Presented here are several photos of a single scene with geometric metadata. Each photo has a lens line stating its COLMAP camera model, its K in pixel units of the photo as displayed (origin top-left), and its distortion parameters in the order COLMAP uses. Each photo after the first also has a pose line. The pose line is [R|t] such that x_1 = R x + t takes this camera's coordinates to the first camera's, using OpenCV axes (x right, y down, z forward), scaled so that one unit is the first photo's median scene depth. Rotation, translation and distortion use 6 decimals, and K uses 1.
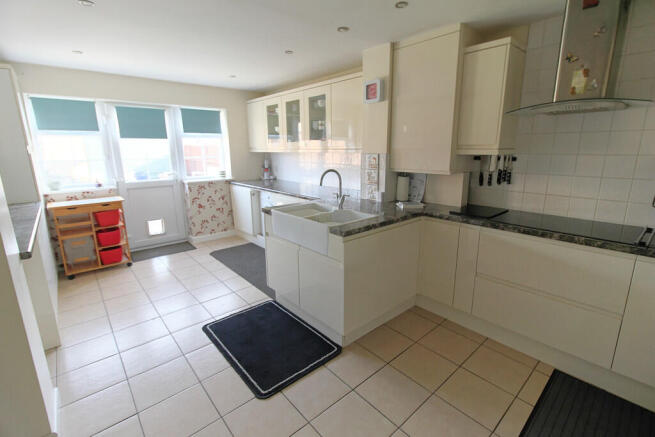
lens RADIAL K [[301.6, 0, 330.8], [0, 301.6, 214.5], [0, 0, 1]] dist [0.013784, -0.010137]
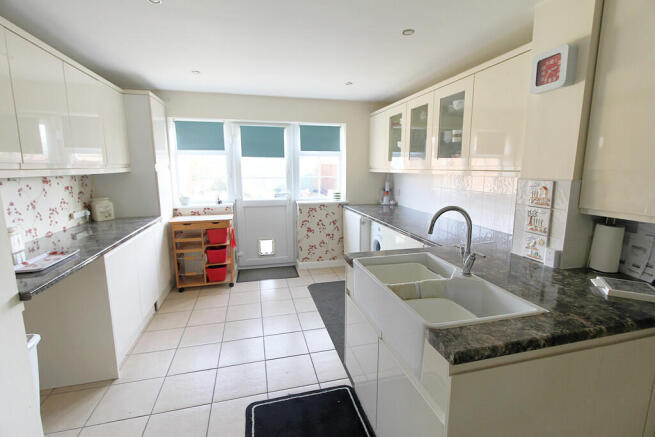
lens RADIAL K [[301.6, 0, 330.8], [0, 301.6, 214.5], [0, 0, 1]] dist [0.013784, -0.010137]
pose [[0.892520, 0.077976, -0.444217, 0.037590], [-0.104382, 0.993912, -0.035258, -0.066053], [0.438763, 0.077837, 0.895225, 0.282824]]
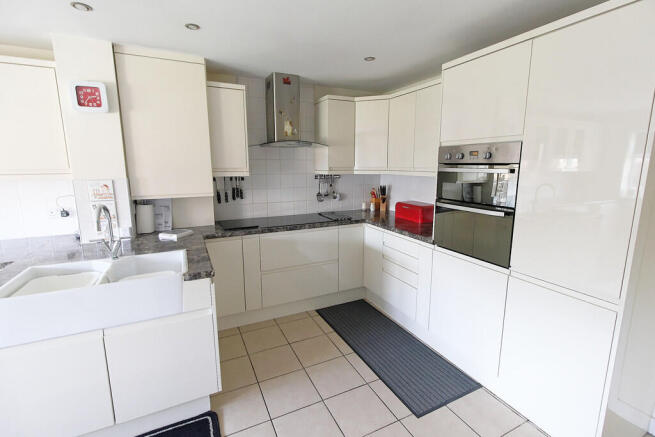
lens RADIAL K [[301.6, 0, 330.8], [0, 301.6, 214.5], [0, 0, 1]] dist [0.013784, -0.010137]
pose [[0.262276, -0.157211, 0.952101, -0.381903], [0.208891, 0.972496, 0.103035, -0.067398], [-0.942112, 0.171862, 0.287902, 0.233791]]
